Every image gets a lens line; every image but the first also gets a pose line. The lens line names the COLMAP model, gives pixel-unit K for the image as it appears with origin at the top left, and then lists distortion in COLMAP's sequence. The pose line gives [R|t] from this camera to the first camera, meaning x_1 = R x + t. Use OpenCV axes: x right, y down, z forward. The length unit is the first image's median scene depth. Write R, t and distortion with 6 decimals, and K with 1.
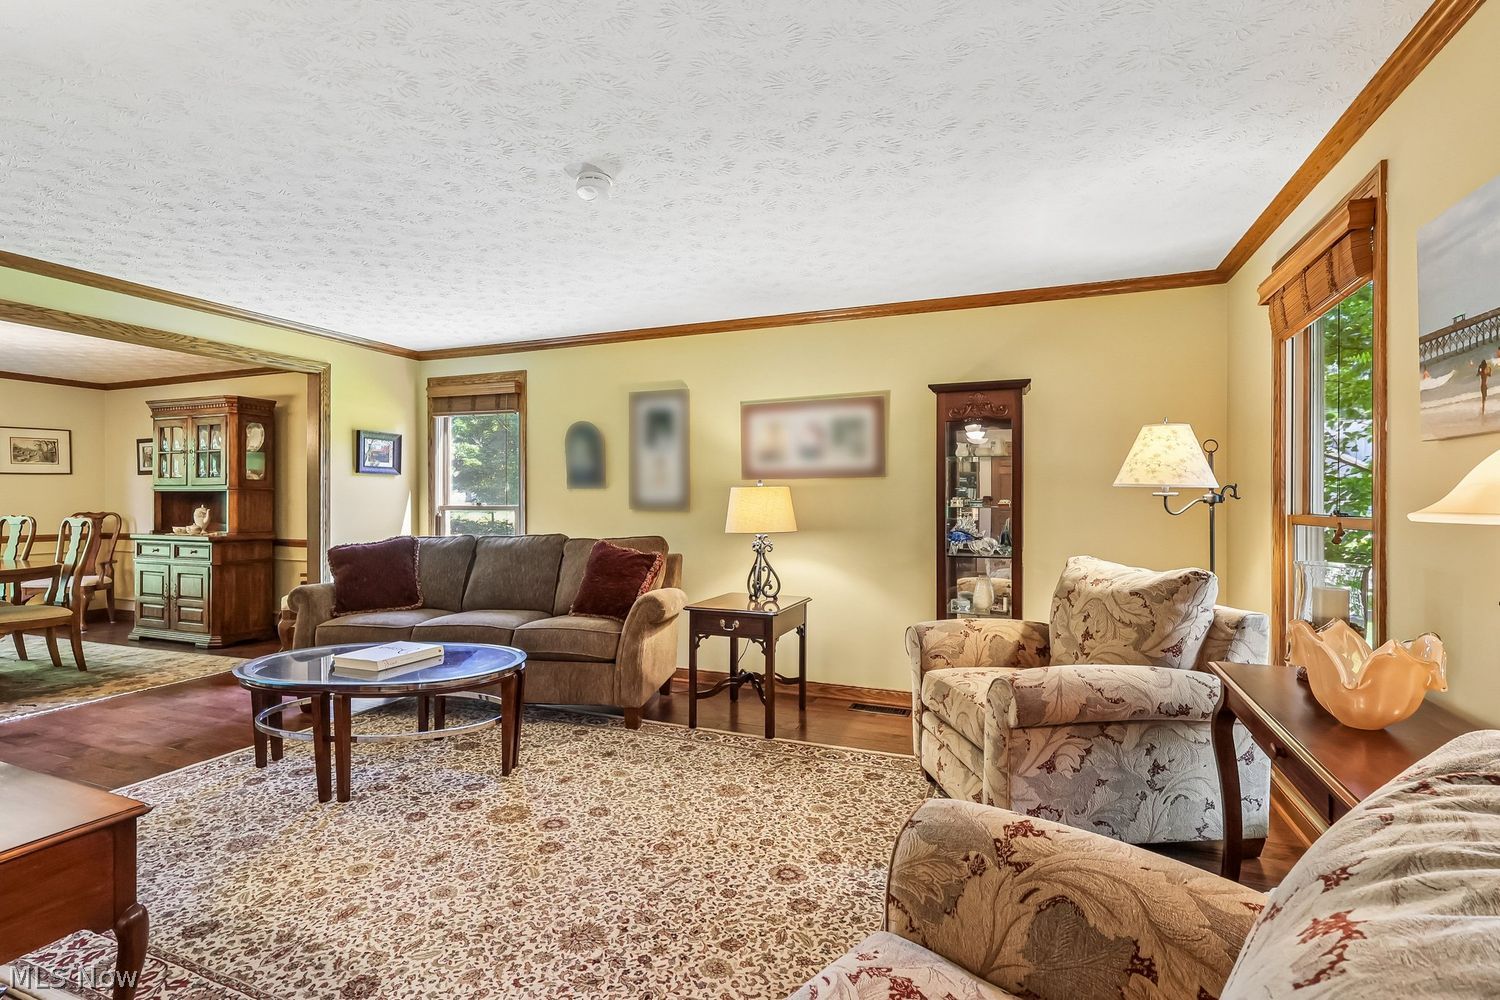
lens RADIAL K [[705.3, 0, 749.0], [0, 705.3, 500.7], [0, 0, 1]] dist [-0.000493, 0.001002]
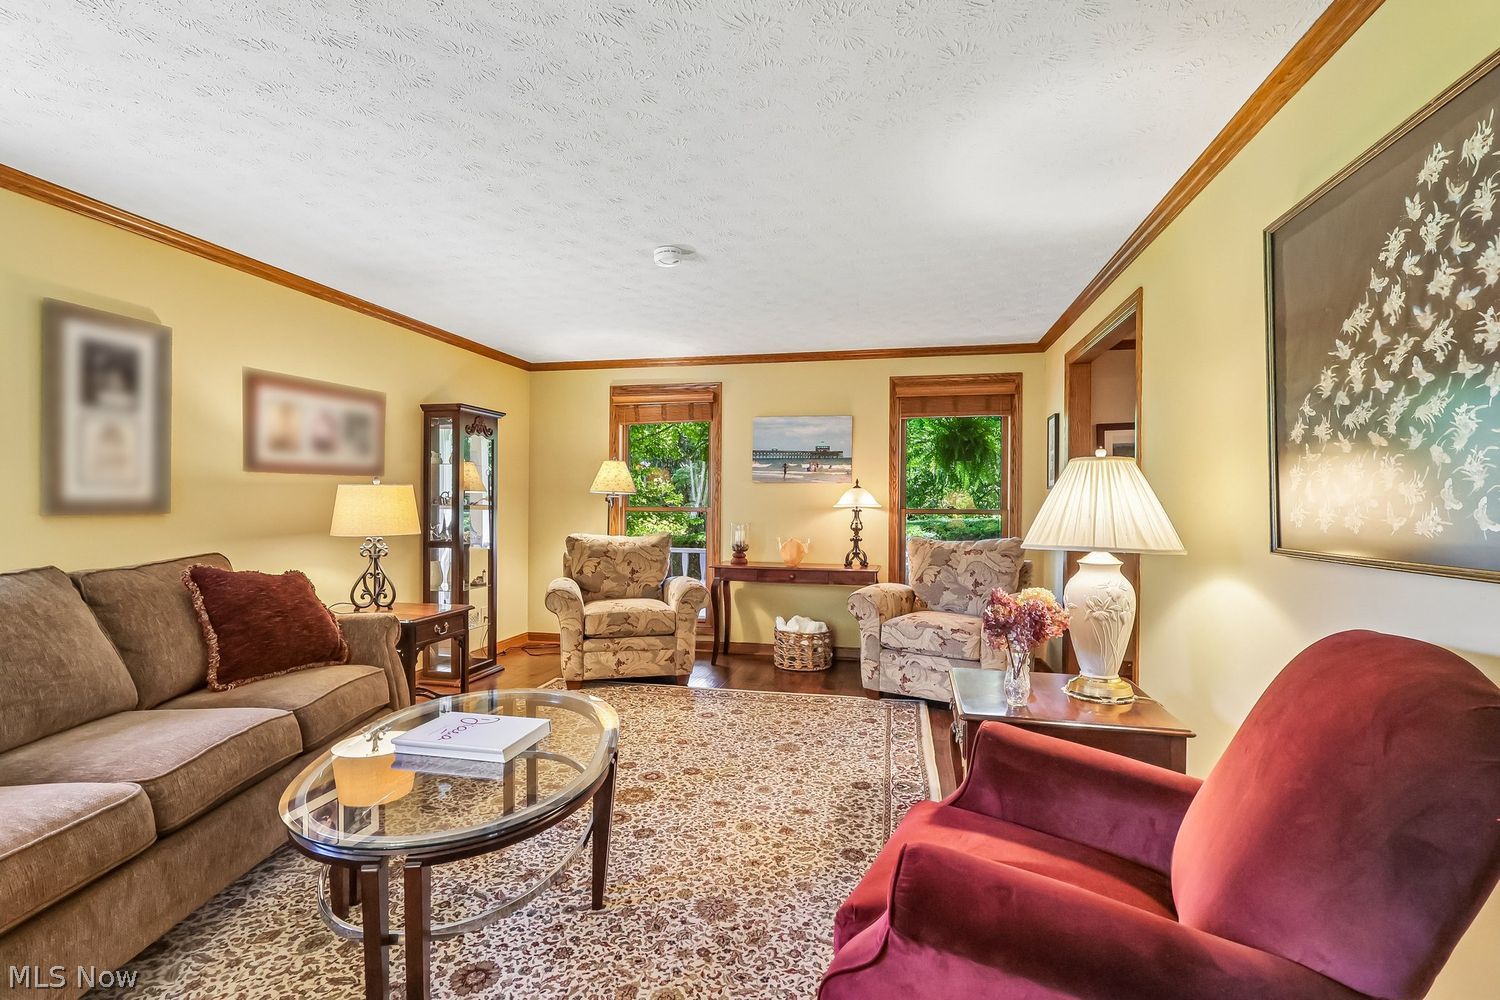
lens RADIAL K [[705.3, 0, 749.0], [0, 705.3, 500.7], [0, 0, 1]] dist [-0.000493, 0.001002]
pose [[-0.173922, -0.003863, 0.984752, -1.380642], [-0.006532, 0.999975, 0.002769, -0.006832], [-0.984738, -0.005951, -0.173943, 0.988263]]
